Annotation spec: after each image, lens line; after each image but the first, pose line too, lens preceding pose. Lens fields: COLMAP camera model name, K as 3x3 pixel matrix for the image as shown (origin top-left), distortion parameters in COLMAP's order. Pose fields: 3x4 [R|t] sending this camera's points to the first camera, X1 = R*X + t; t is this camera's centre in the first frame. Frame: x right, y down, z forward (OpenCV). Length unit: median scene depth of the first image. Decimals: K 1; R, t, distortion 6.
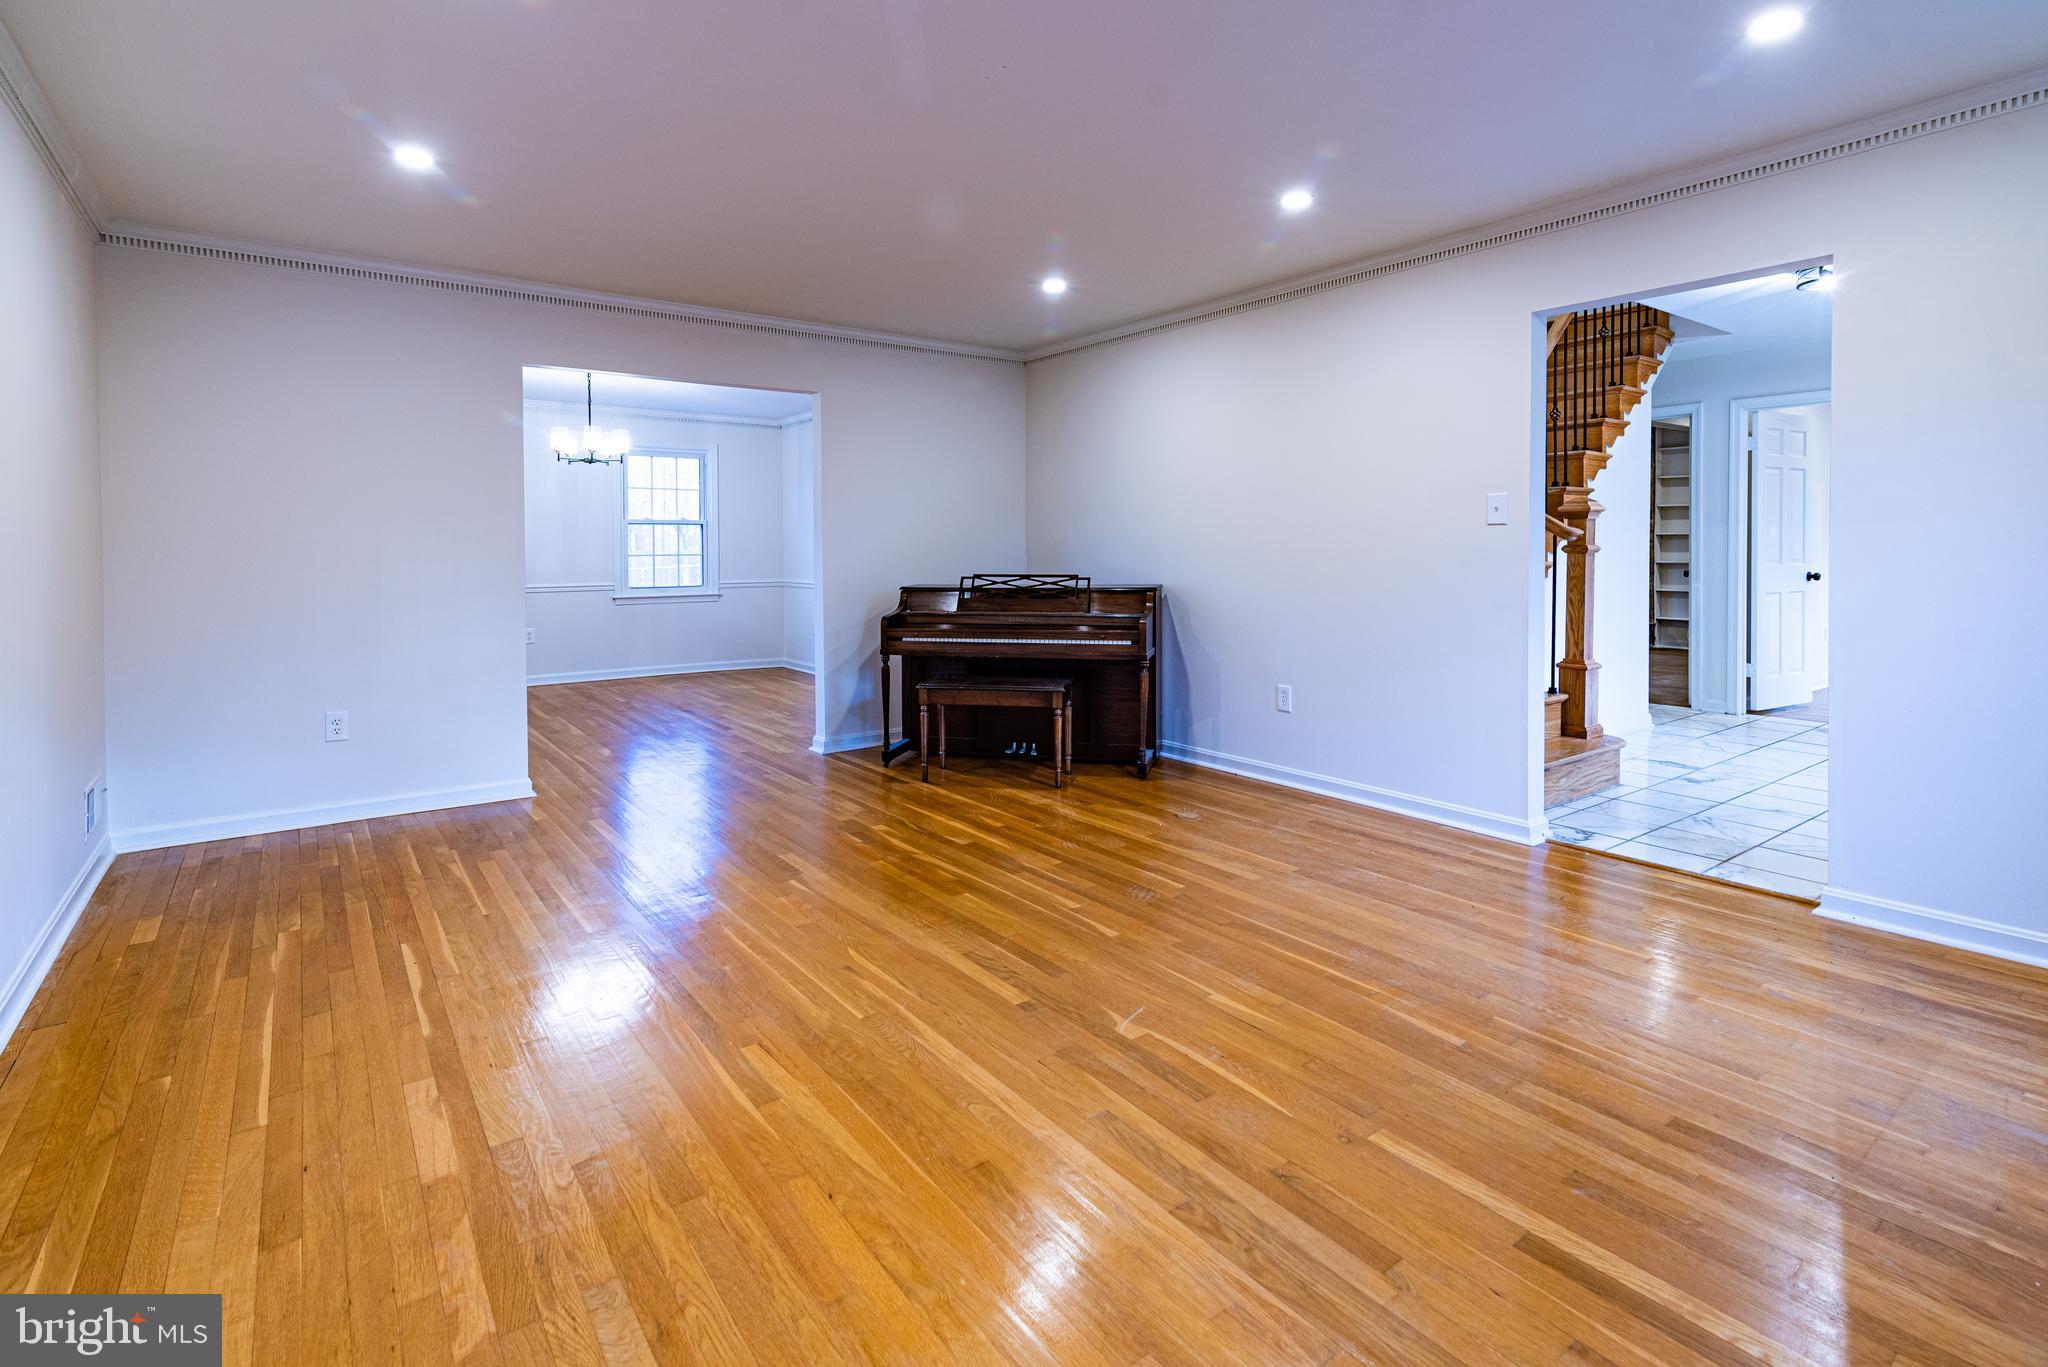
lens RADIAL K [[964.3, 0, 1040.3], [0, 964.3, 672.7], [0, 0, 1]] dist [0.019634, -0.003472]
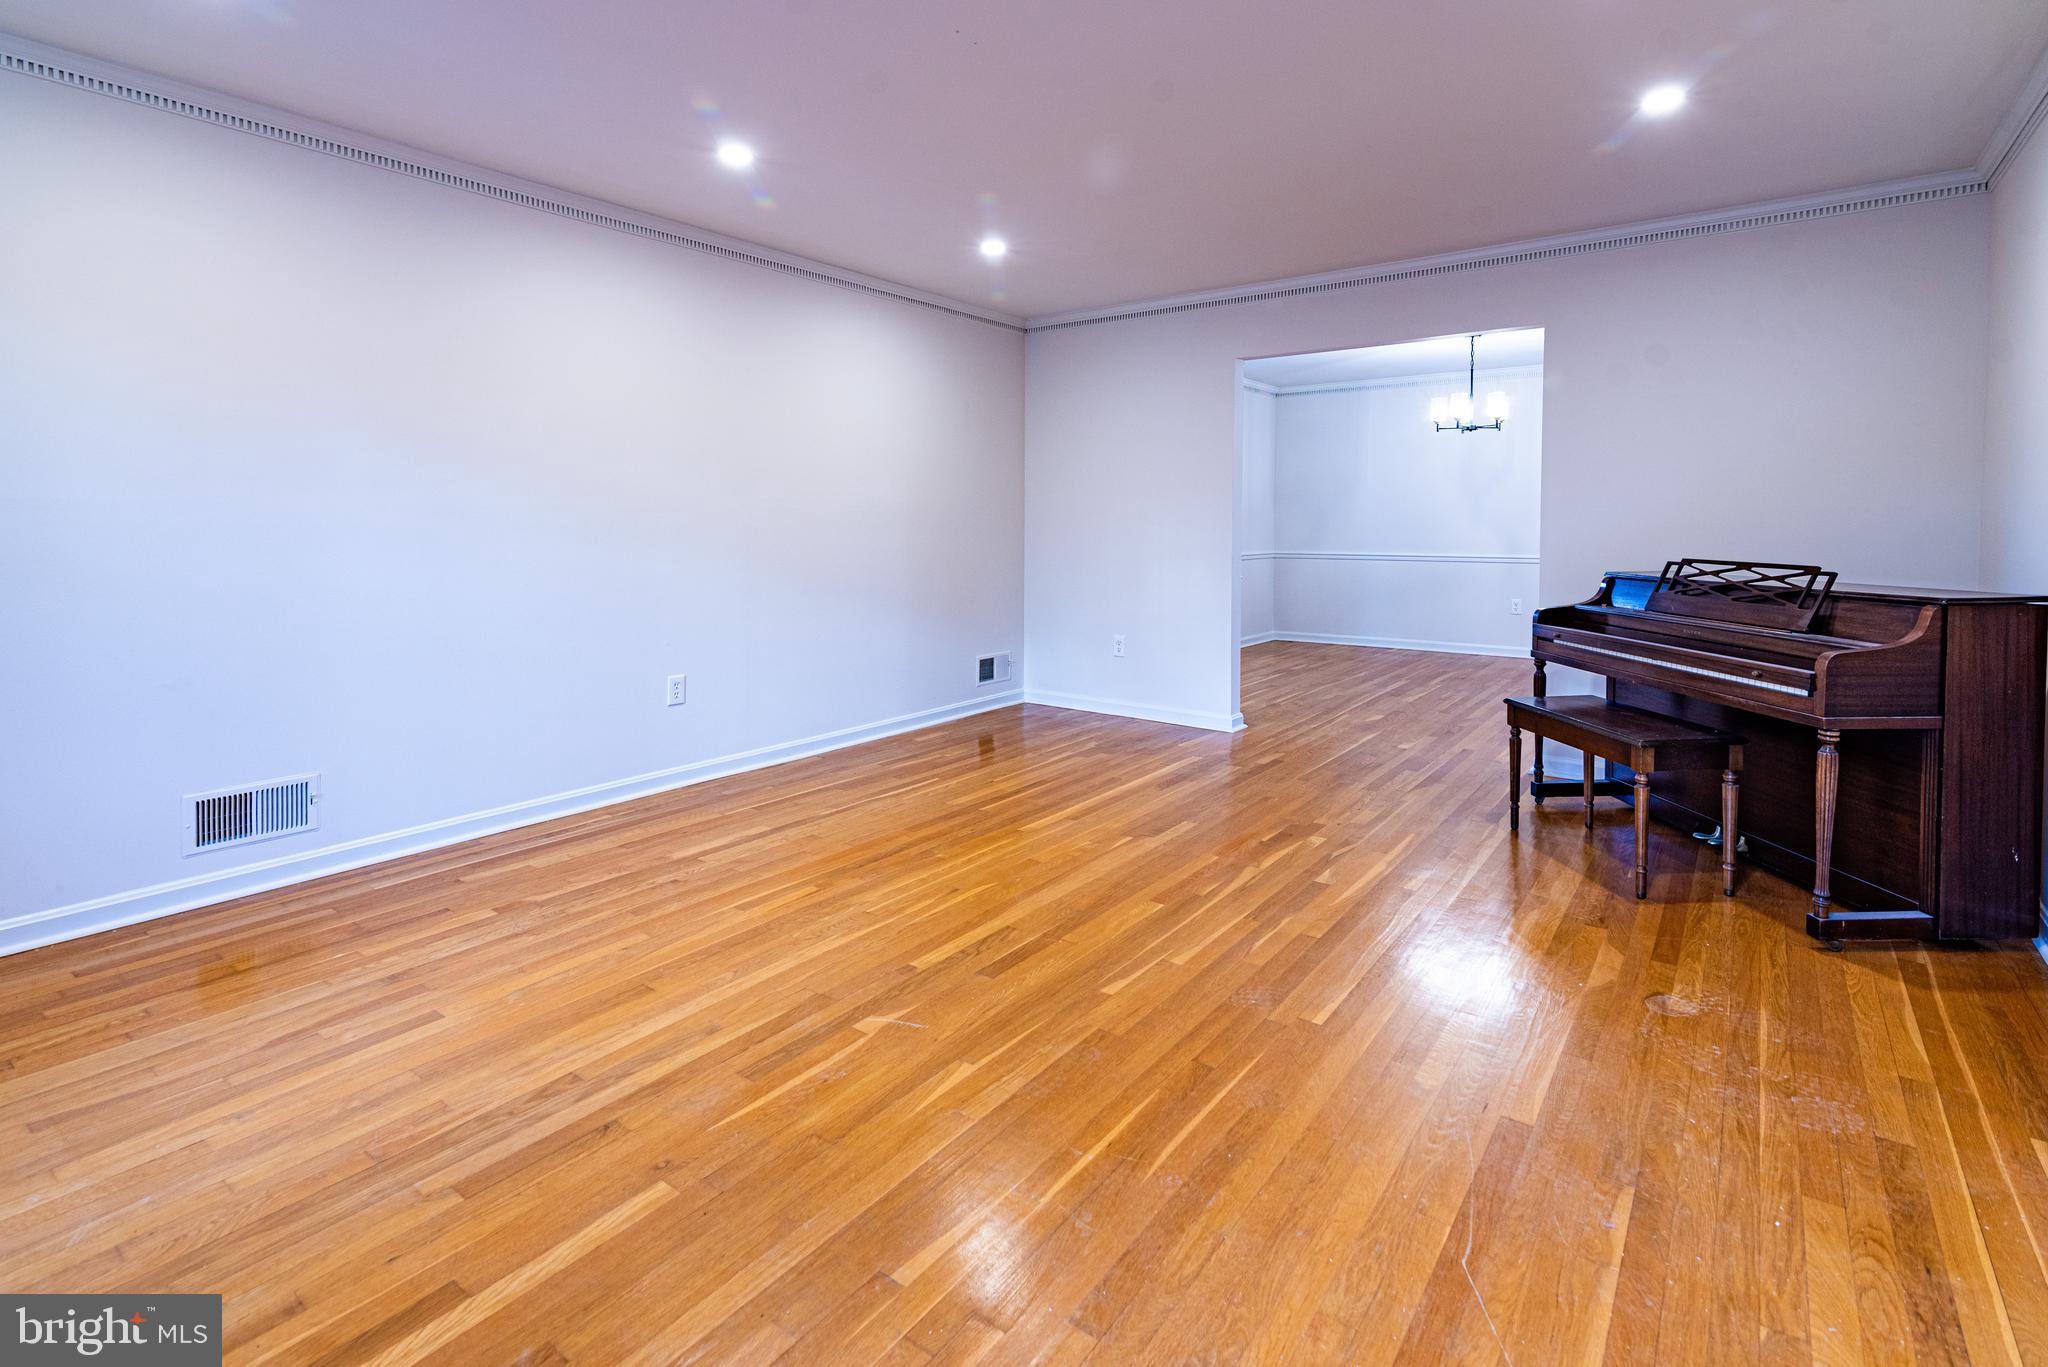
lens RADIAL K [[964.3, 0, 1026.3], [0, 964.3, 662.3], [0, 0, 1]] dist [0.019634, -0.003472]
pose [[0.280411, 0.144915, -0.948878, 0.914688], [-0.124057, 0.985719, 0.113881, -0.104950], [0.951830, 0.085781, 0.294384, 0.762121]]
